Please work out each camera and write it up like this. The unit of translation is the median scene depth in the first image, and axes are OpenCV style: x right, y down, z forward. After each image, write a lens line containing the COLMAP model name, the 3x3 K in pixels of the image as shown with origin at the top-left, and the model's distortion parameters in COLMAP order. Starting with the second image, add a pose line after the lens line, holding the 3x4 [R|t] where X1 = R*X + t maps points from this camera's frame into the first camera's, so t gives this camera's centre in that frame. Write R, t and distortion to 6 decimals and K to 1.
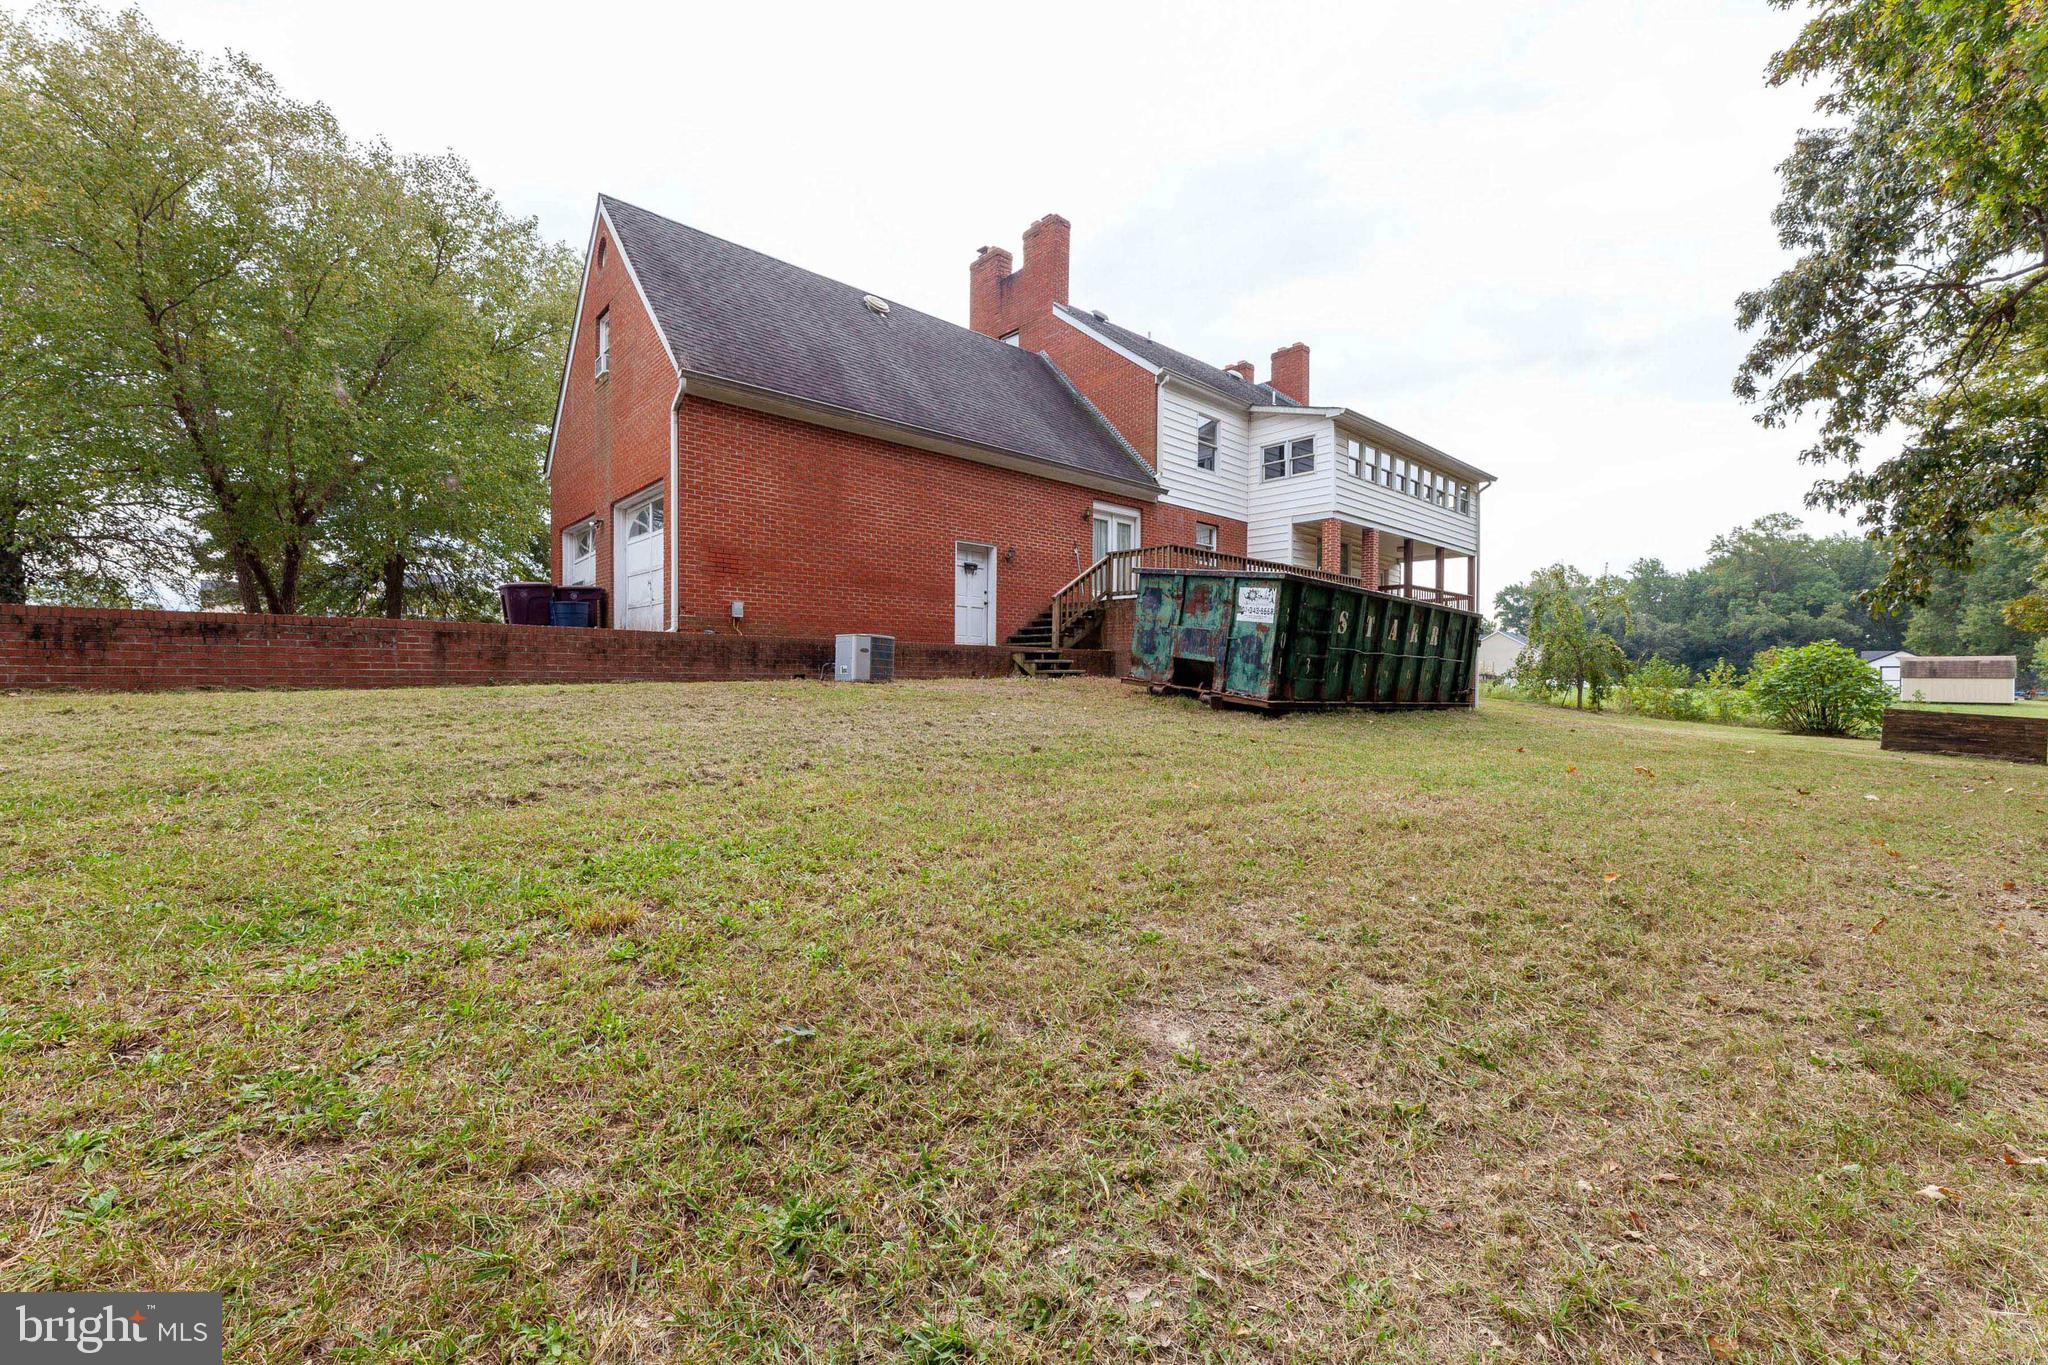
lens RADIAL K [[832.6, 0, 1024.0], [0, 832.6, 679.0], [0, 0, 1]] dist [0.001000, -0.000600]
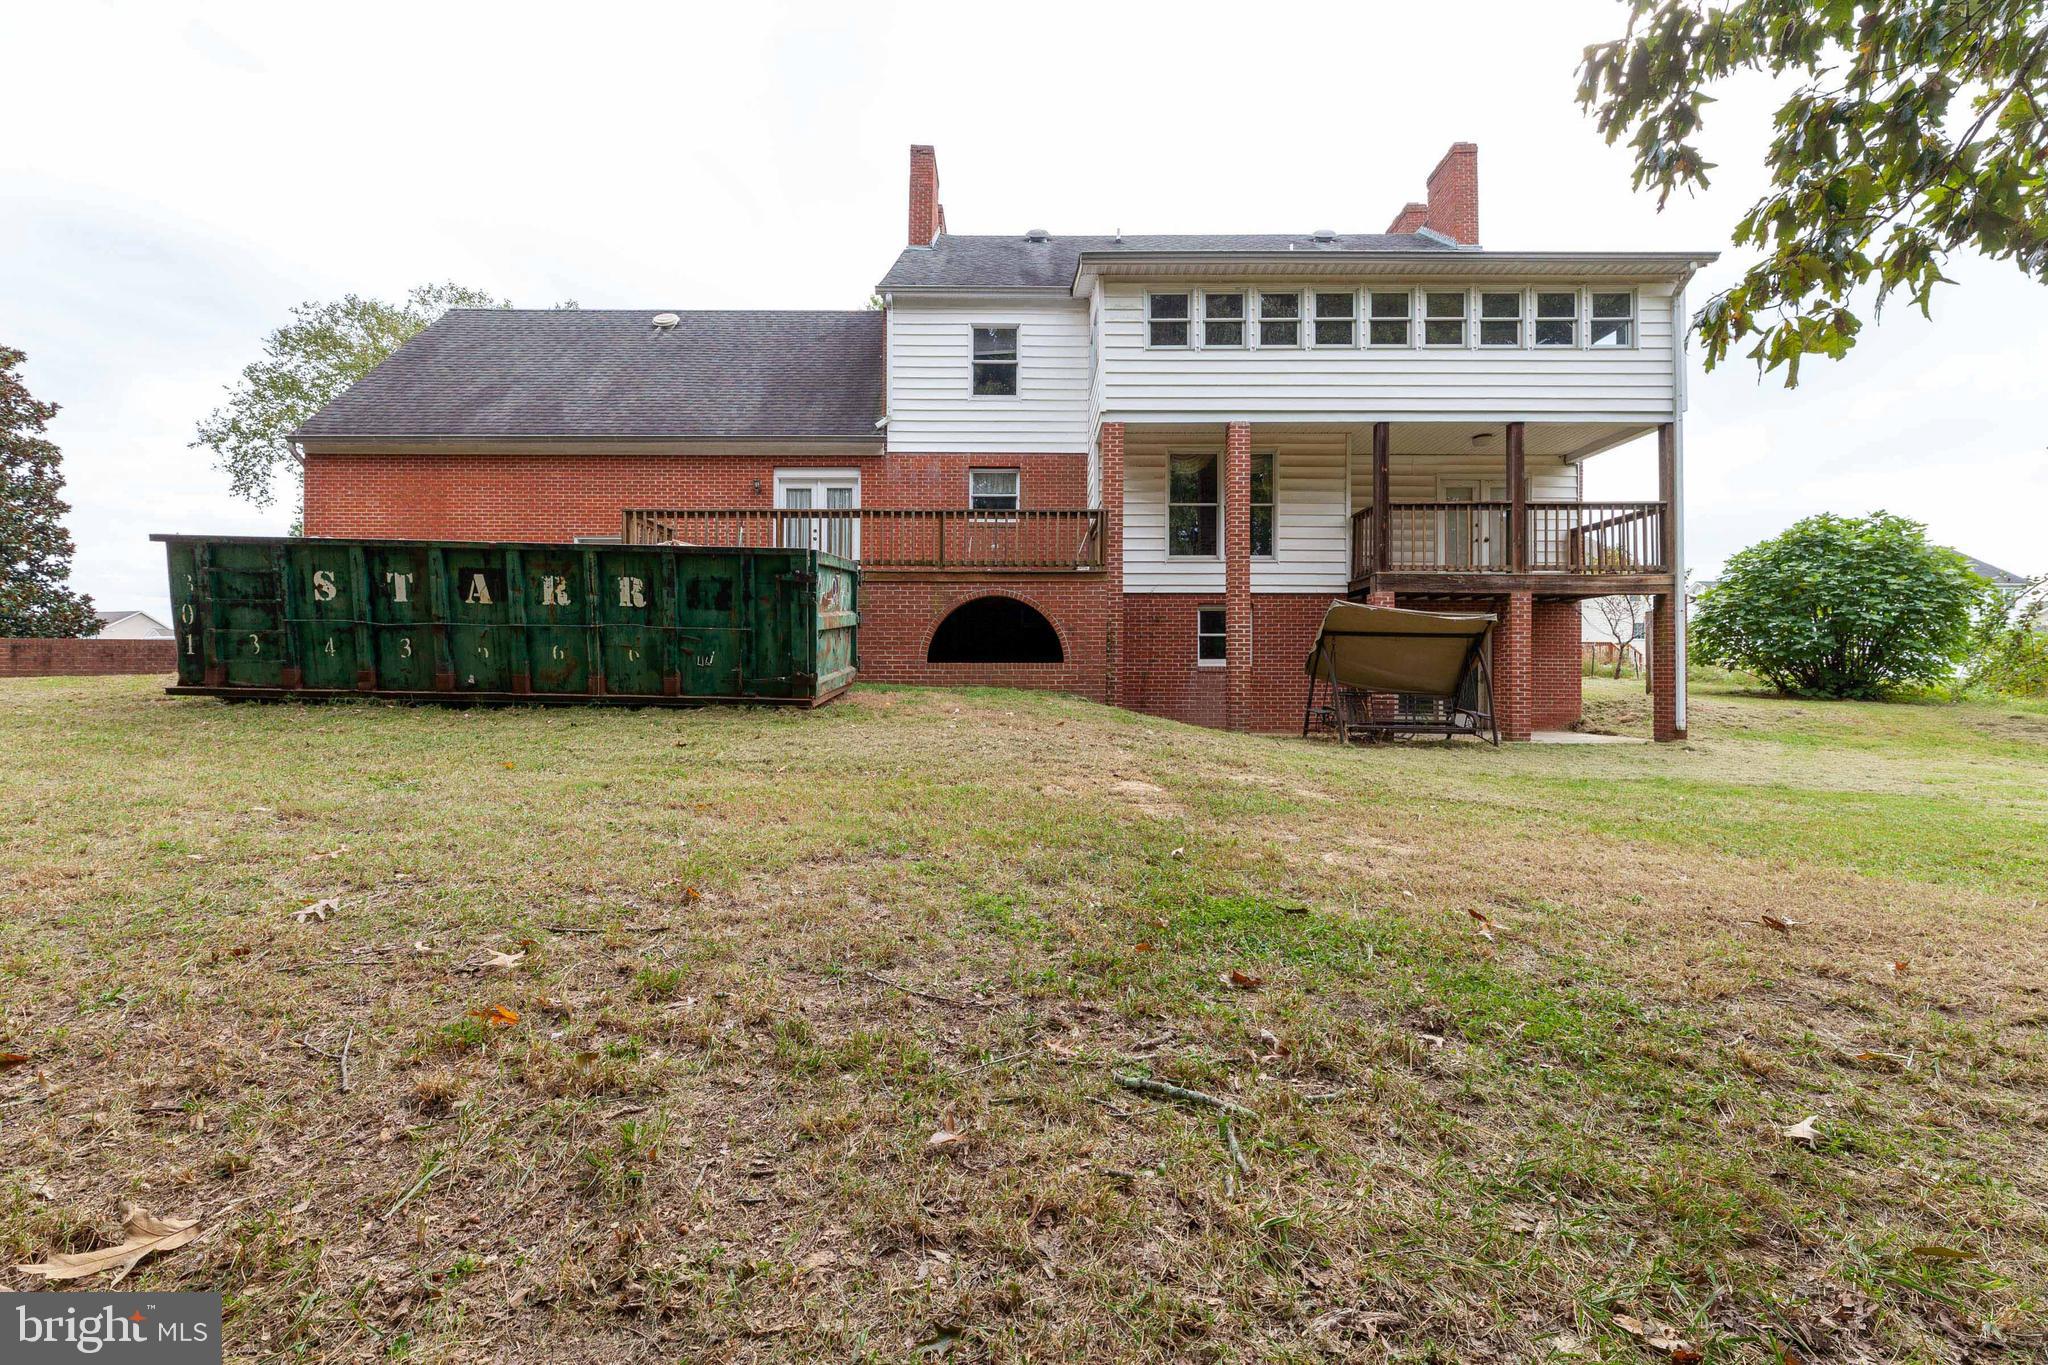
lens RADIAL K [[832.6, 0, 1023.9], [0, 832.6, 689.8], [0, 0, 1]] dist [0.001000, -0.000600]
pose [[0.727496, -0.008687, -0.686056, 0.843875], [-0.005533, 0.999813, -0.018527, 0.022214], [0.686089, 0.017275, 0.727312, 0.567912]]
